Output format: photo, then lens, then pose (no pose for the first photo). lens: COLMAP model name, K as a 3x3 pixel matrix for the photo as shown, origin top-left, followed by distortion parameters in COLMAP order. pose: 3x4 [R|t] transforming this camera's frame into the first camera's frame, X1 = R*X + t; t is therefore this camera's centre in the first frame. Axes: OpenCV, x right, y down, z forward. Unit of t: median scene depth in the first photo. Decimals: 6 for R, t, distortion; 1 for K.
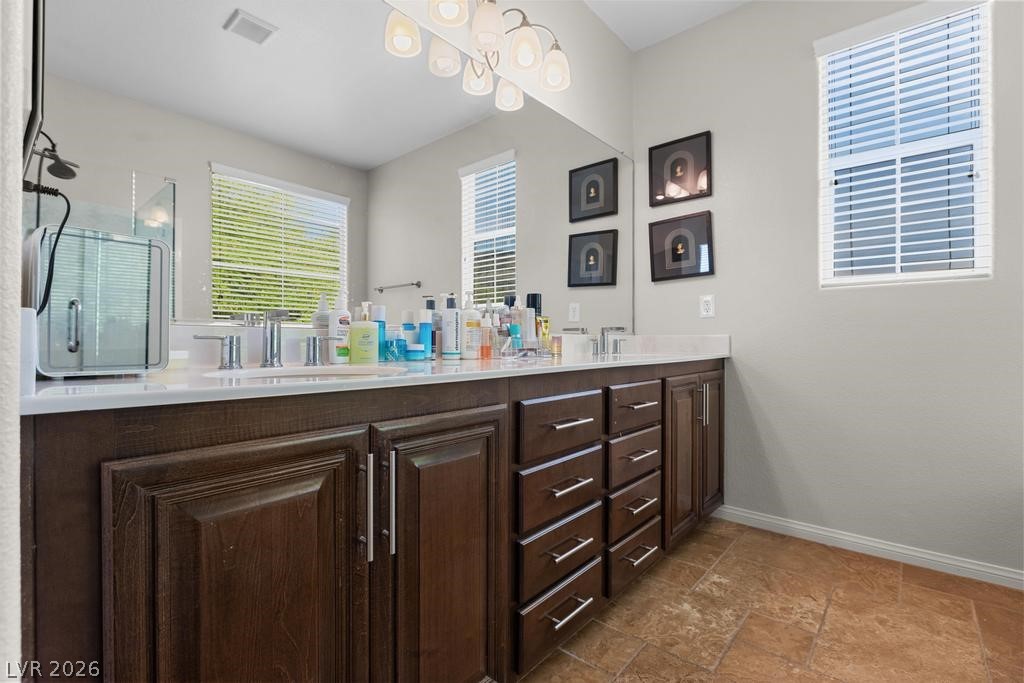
lens RADIAL K [[467.9, 0, 513.4], [0, 467.9, 340.1], [0, 0, 1]] dist [-0.004244, -0.000519]
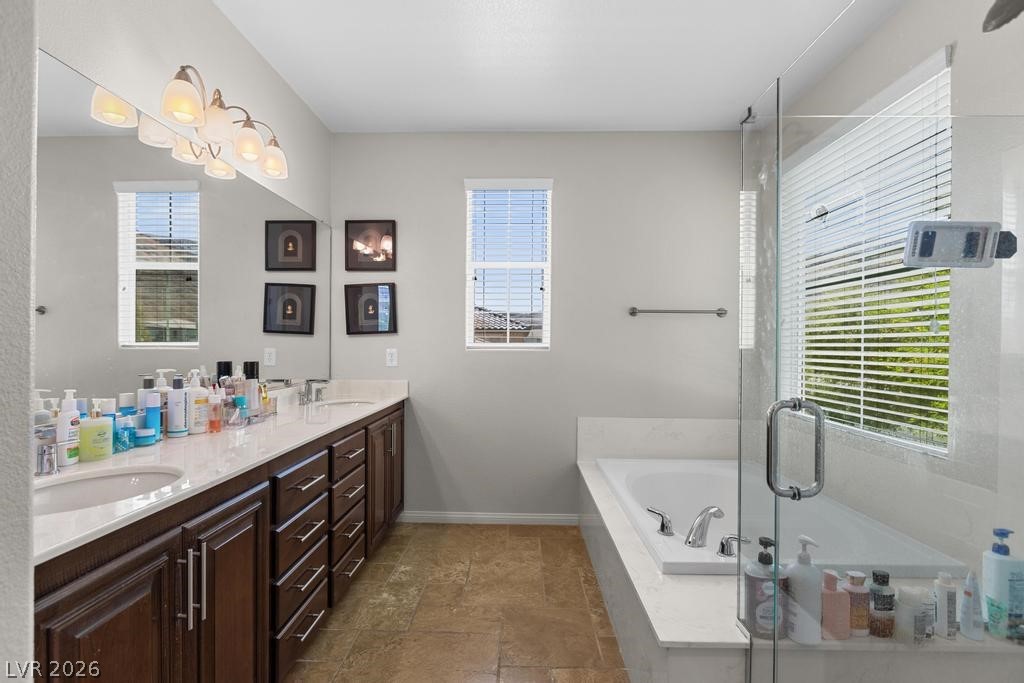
lens RADIAL K [[467.9, 0, 513.4], [0, 467.9, 340.1], [0, 0, 1]] dist [-0.004244, -0.000519]
pose [[0.772258, 0.009073, 0.635245, -0.199549], [-0.005242, 0.999955, -0.007910, -0.157576], [-0.635288, 0.002779, 0.772270, -0.279758]]
